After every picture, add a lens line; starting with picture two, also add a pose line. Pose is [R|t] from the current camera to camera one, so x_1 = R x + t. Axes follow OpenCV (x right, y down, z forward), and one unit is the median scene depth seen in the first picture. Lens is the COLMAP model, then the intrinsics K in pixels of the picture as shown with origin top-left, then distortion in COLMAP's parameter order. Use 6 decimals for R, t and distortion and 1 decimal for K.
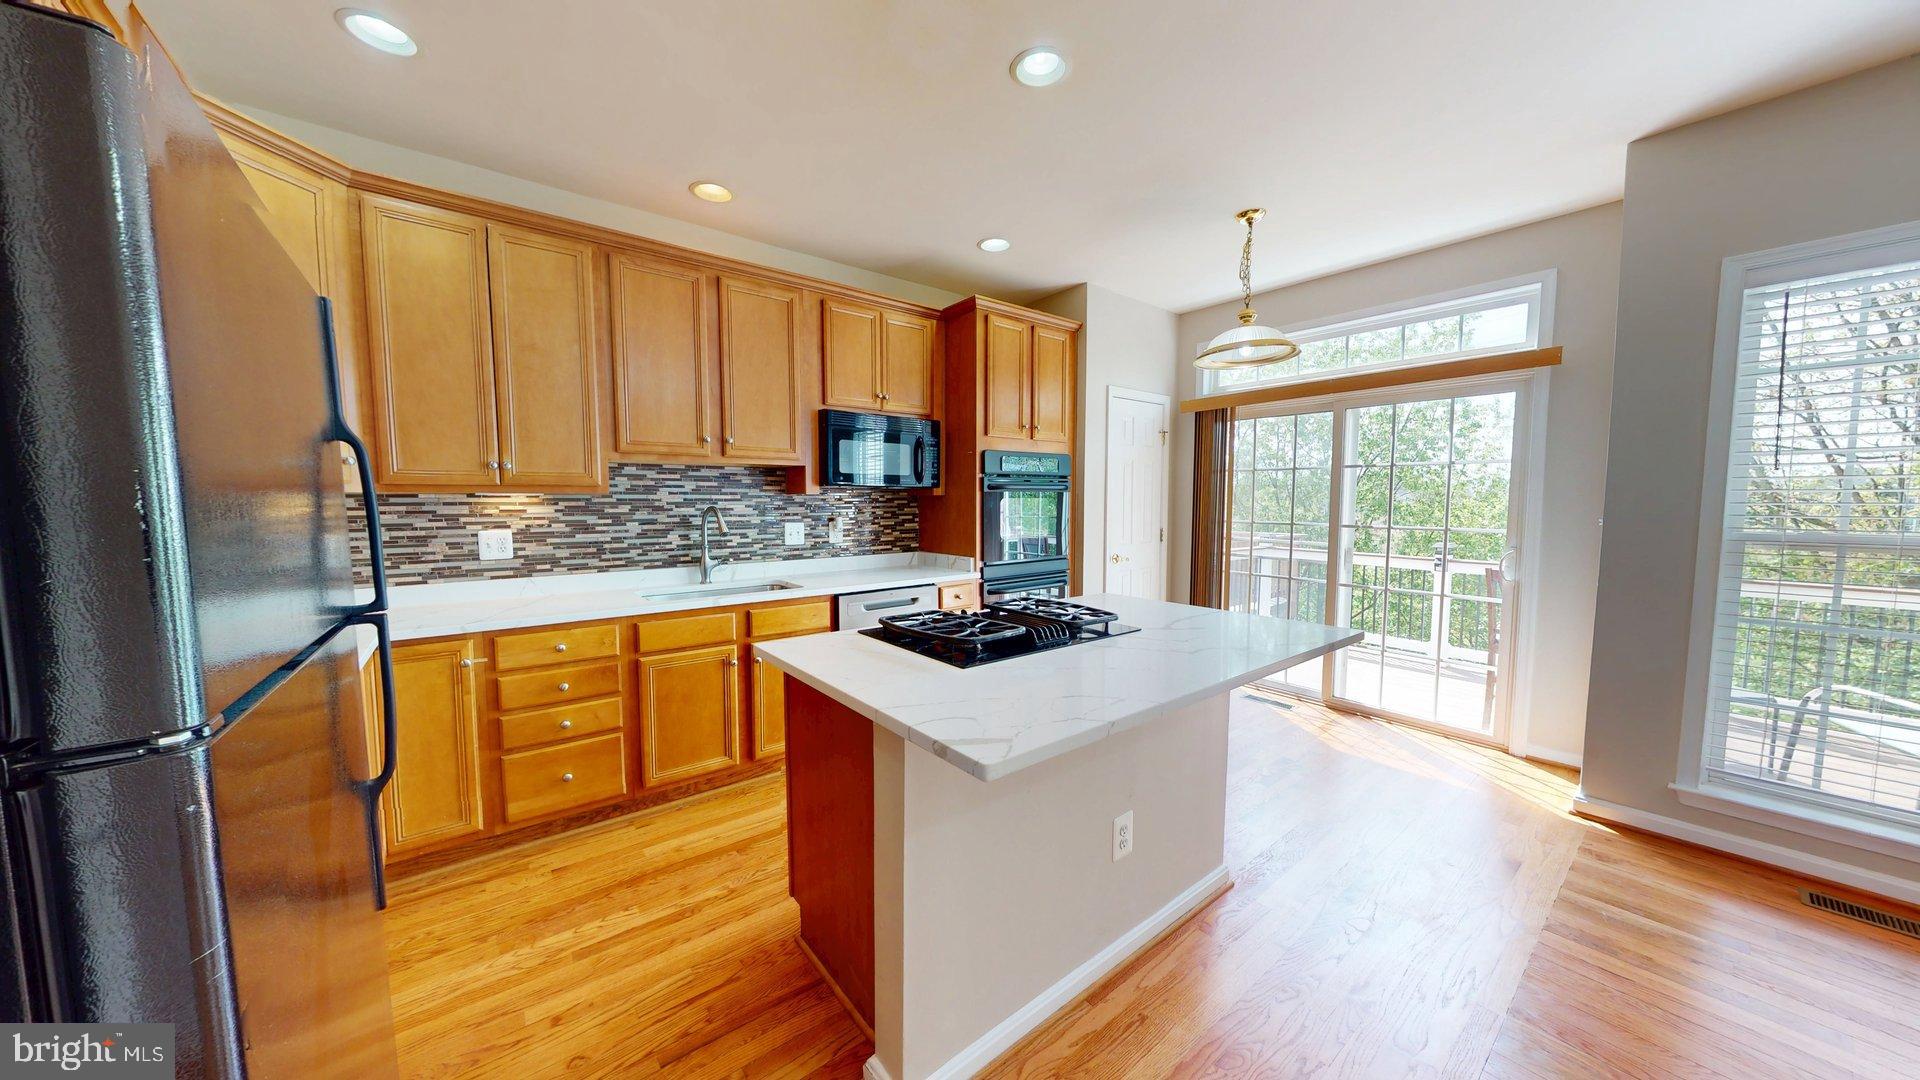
lens RADIAL K [[609.3, 0, 954.6], [0, 609.3, 540.8], [0, 0, 1]] dist [0.000588, 0.000107]
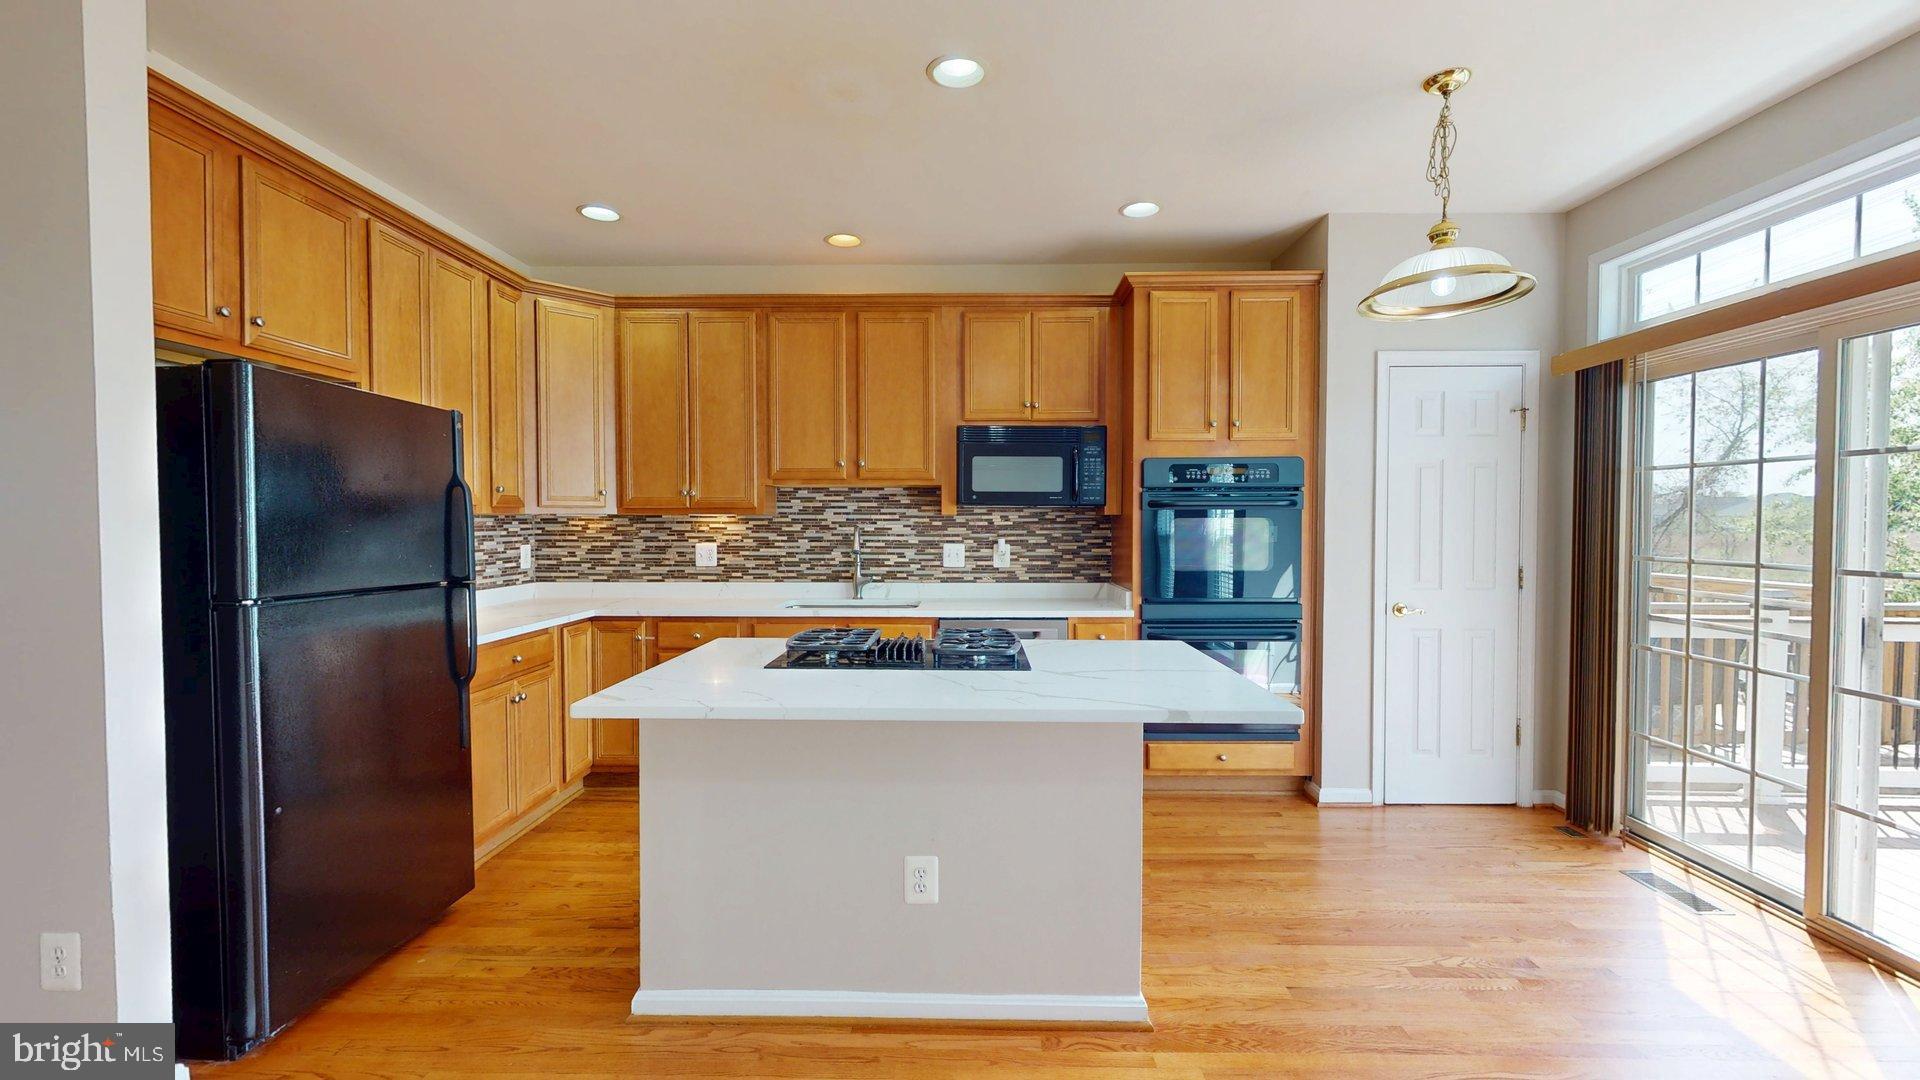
lens RADIAL K [[796.4, 0, 956.5], [0, 796.4, 540.5], [0, 0, 1]] dist [0.001811, -0.001290]
pose [[0.773235, 0.015768, -0.633923, 0.603082], [-0.044707, 0.998559, -0.029695, 0.002353], [0.632541, 0.051302, 0.772826, 0.040967]]
